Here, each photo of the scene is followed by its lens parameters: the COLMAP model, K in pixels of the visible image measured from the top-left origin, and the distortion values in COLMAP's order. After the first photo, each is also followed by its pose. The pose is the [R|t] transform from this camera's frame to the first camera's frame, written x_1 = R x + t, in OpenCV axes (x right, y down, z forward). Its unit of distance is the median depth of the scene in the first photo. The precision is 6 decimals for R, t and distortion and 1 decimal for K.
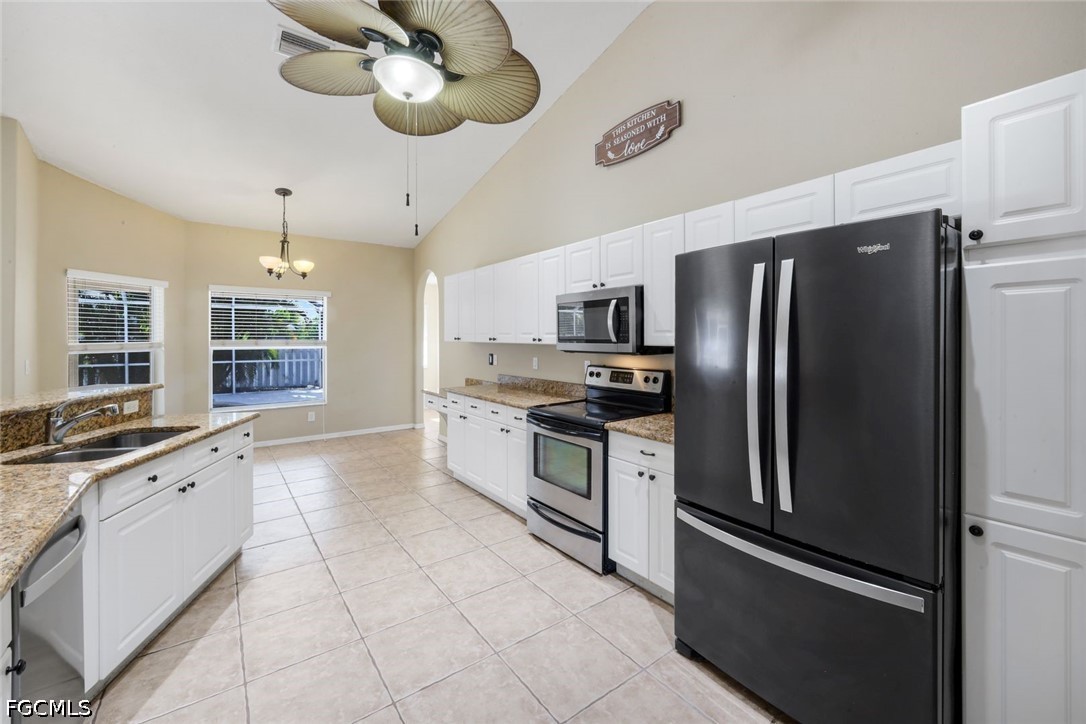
lens RADIAL K [[450.7, 0, 537.3], [0, 450.7, 344.5], [0, 0, 1]] dist [0.007100, 0.000348]
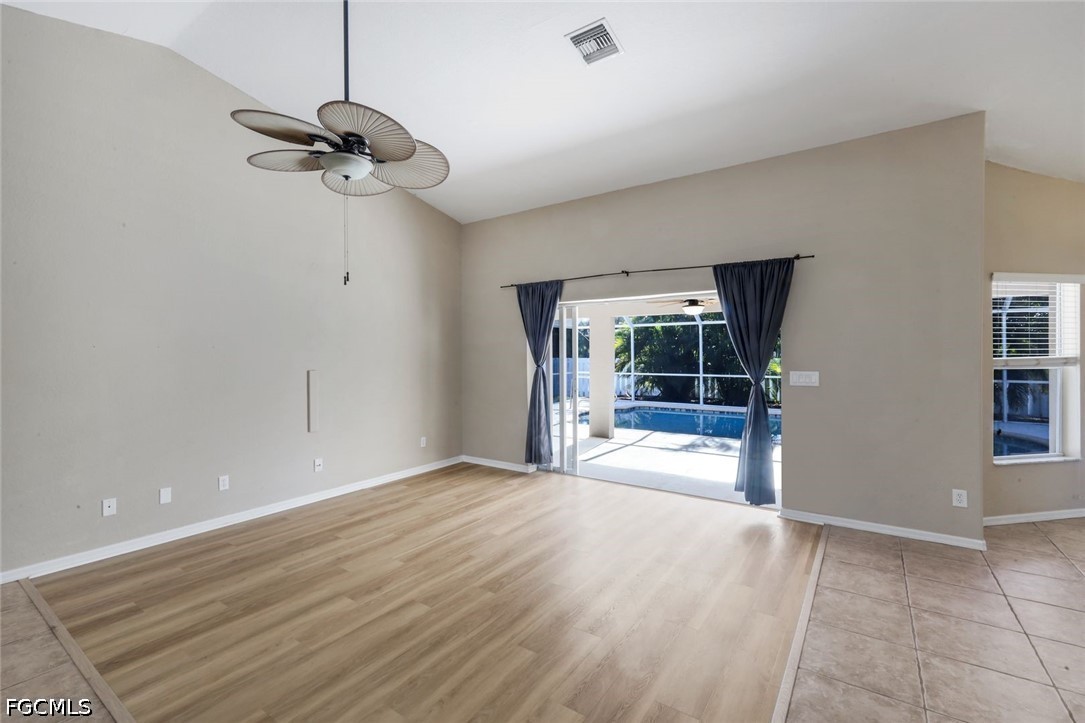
lens RADIAL K [[476.6, 0, 548.4], [0, 476.6, 354.4], [0, 0, 1]] dist [0.006888, -0.001416]
pose [[0.346420, -0.001818, -0.938078, -0.486495], [-0.004964, 0.999981, -0.003772, -0.002038], [0.938066, 0.005963, 0.346404, -0.121126]]
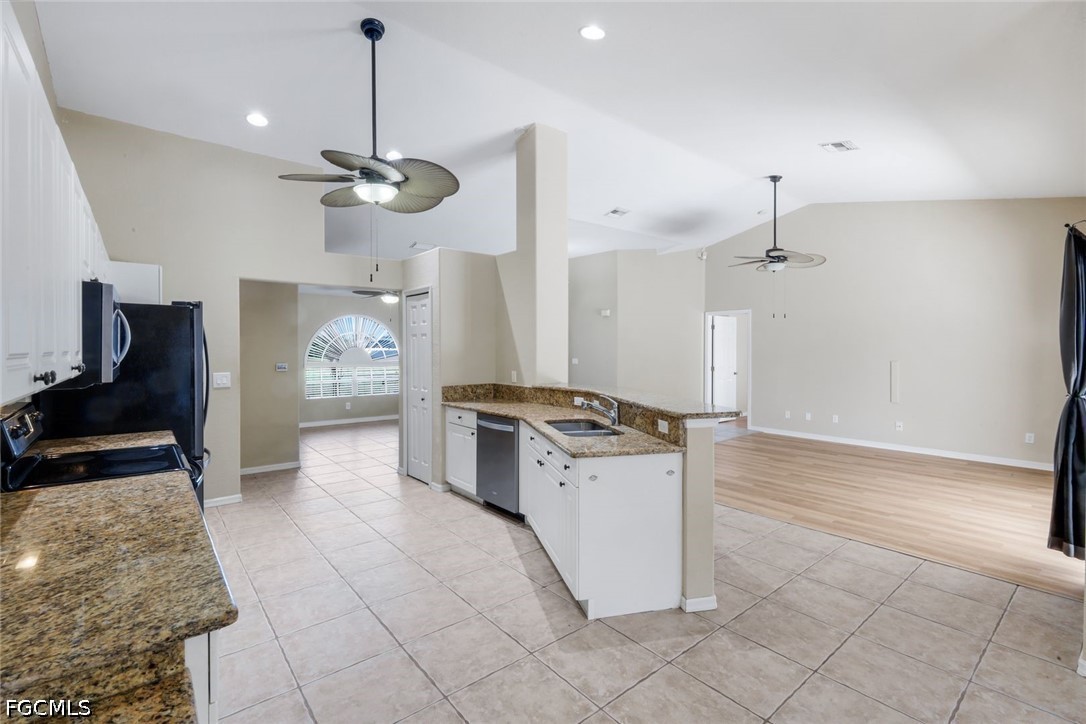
lens RADIAL K [[477.0, 0, 541.8], [0, 477.0, 356.8], [0, 0, 1]] dist [0.006888, -0.001416]
pose [[-0.997729, -0.000664, -0.067353, -0.378612], [-0.002814, 0.999489, 0.031832, -0.032428], [0.067298, 0.031949, -0.997221, 1.368499]]
